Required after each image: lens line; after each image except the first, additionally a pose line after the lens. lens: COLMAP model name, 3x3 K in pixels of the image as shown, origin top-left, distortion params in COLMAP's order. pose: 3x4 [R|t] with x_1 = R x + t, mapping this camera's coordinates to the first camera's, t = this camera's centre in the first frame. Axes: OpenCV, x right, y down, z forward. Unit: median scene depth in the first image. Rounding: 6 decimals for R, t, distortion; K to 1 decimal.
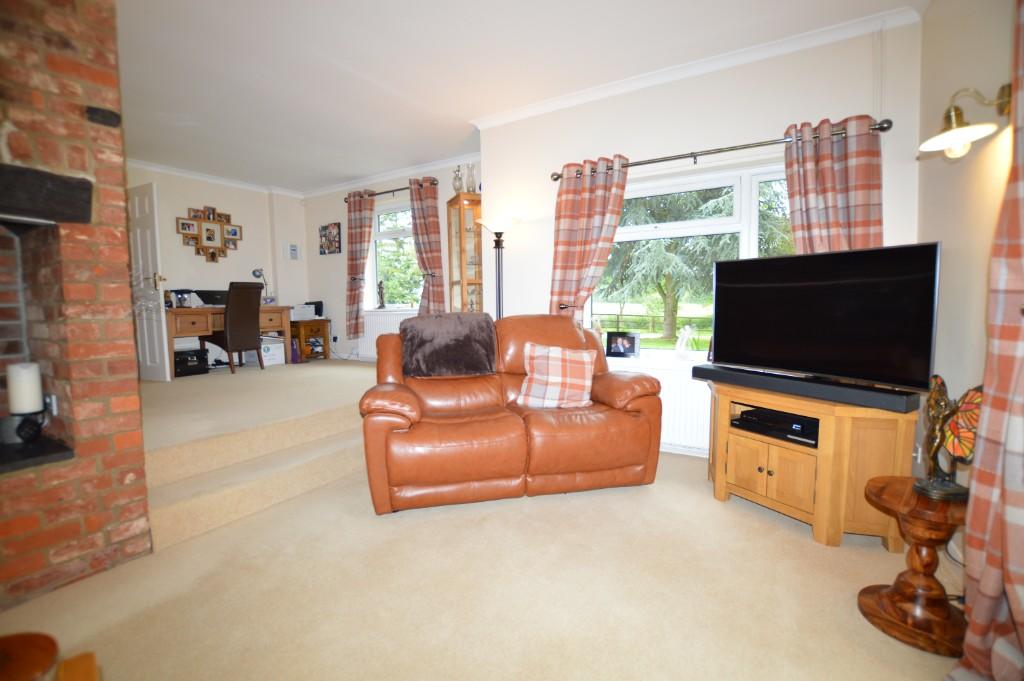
lens RADIAL K [[453.7, 0, 512.7], [0, 453.7, 337.2], [0, 0, 1]] dist [0.000071, 0.000081]
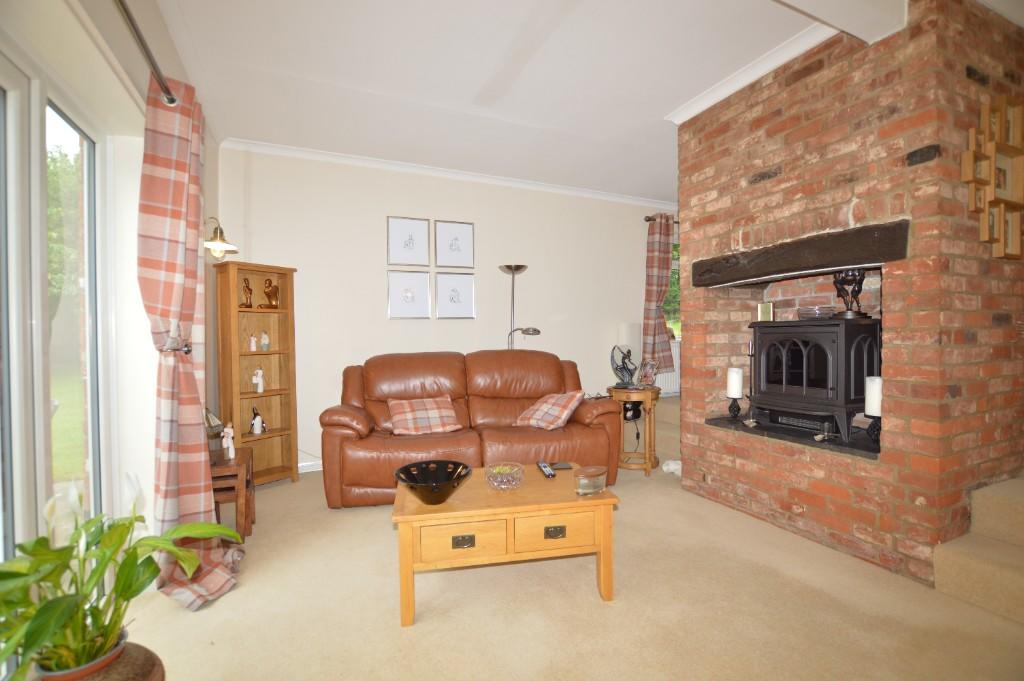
lens RADIAL K [[453.7, 0, 512.9], [0, 453.7, 342.1], [0, 0, 1]] dist [0.000071, 0.000081]
pose [[-0.532356, 0.031455, -0.845936, 0.519929], [-0.043021, 0.997013, 0.064146, -0.075158], [0.845426, 0.070541, -0.529413, 0.778268]]
